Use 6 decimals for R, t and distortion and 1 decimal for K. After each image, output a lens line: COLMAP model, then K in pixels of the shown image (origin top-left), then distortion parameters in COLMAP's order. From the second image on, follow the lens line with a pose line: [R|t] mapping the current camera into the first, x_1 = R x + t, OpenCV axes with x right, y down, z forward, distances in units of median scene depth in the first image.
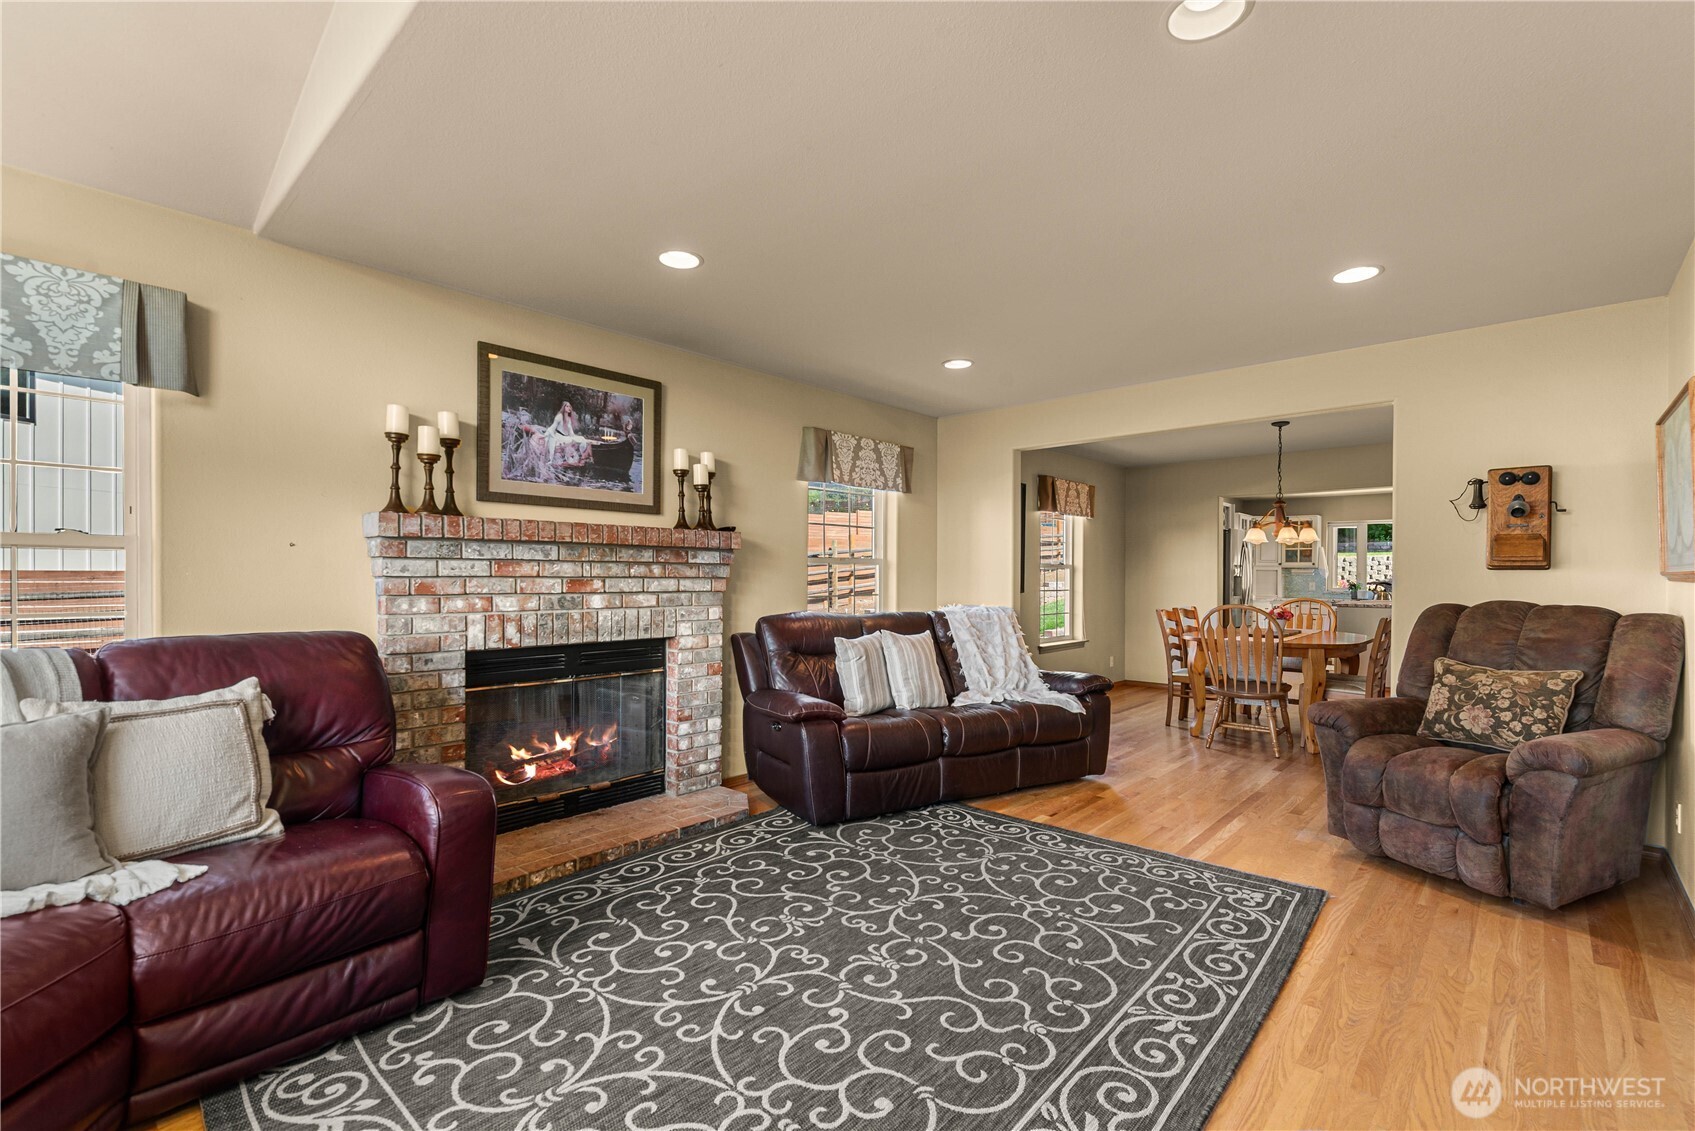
lens RADIAL K [[736.3, 0, 842.4], [0, 736.3, 579.7], [0, 0, 1]] dist [0.001947, -0.001453]
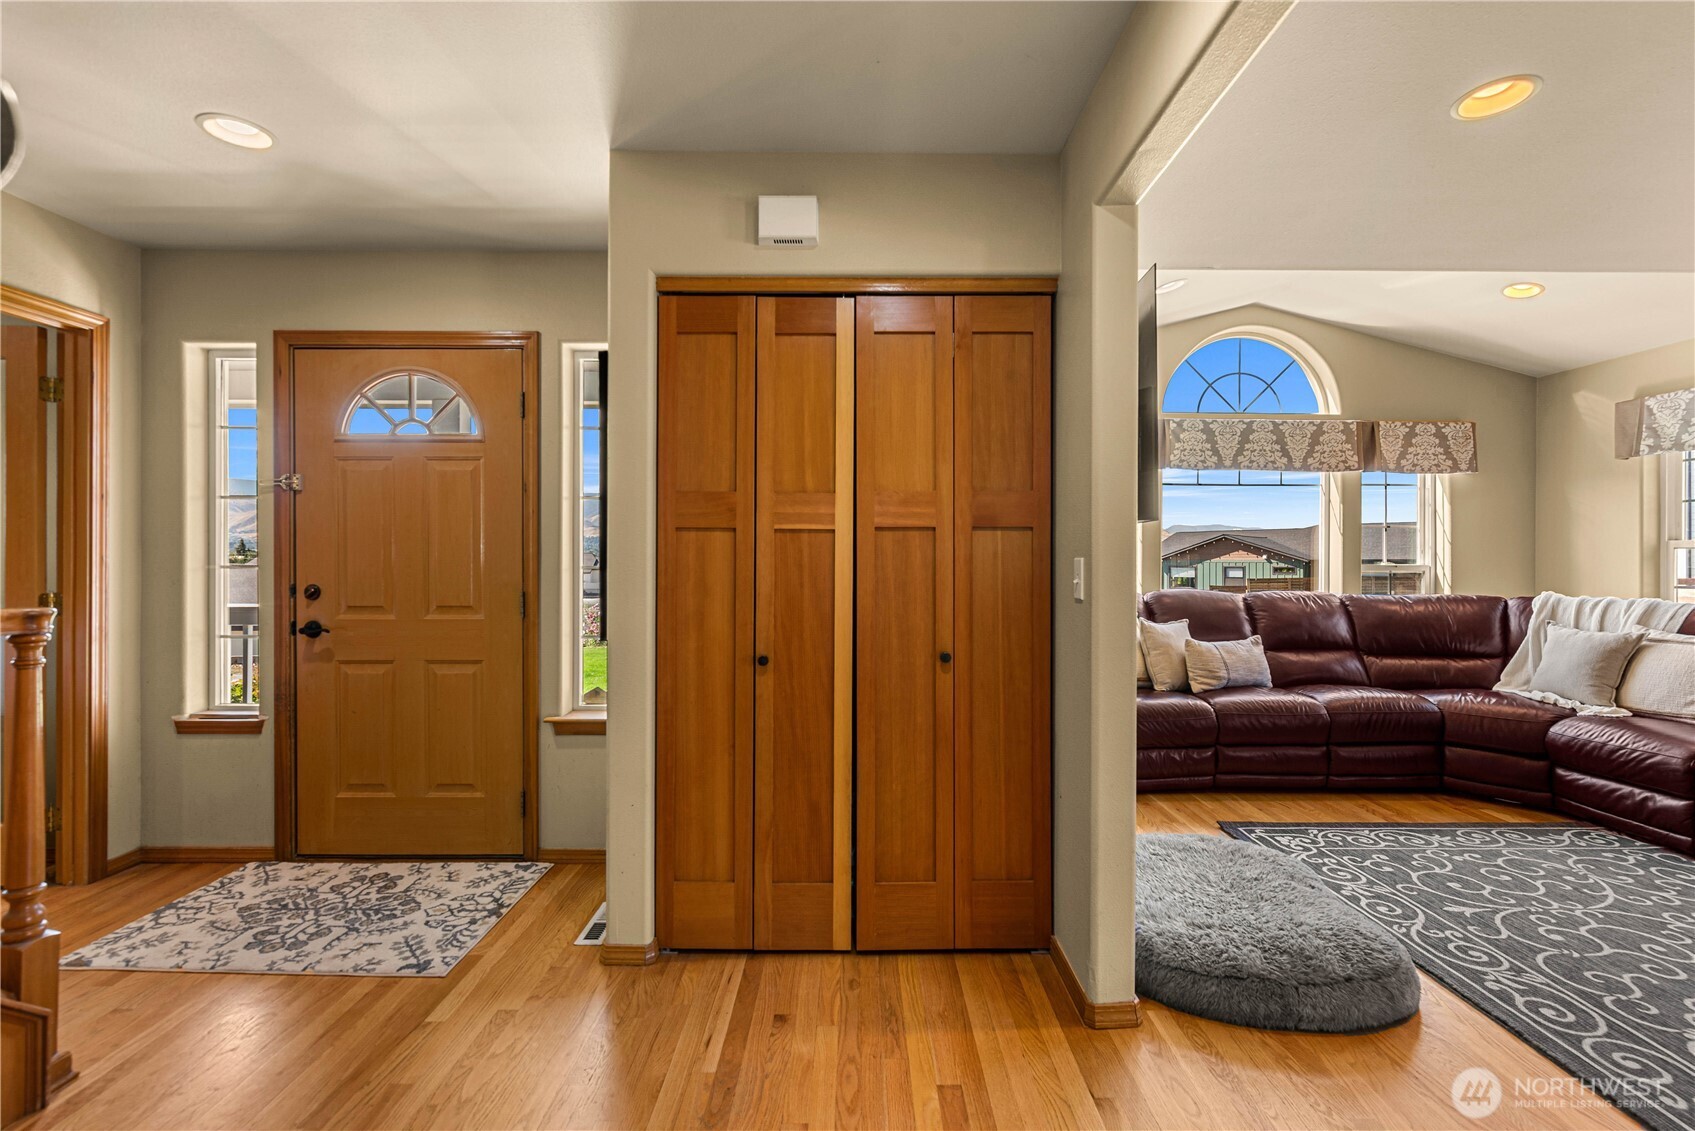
lens RADIAL K [[736.3, 0, 849.2], [0, 736.3, 565.7], [0, 0, 1]] dist [0.001947, -0.001453]
pose [[-0.737090, -0.002886, -0.675788, 1.902522], [-0.001950, 0.999996, -0.002144, 0.016484], [0.675791, -0.000263, -0.737093, 1.081481]]
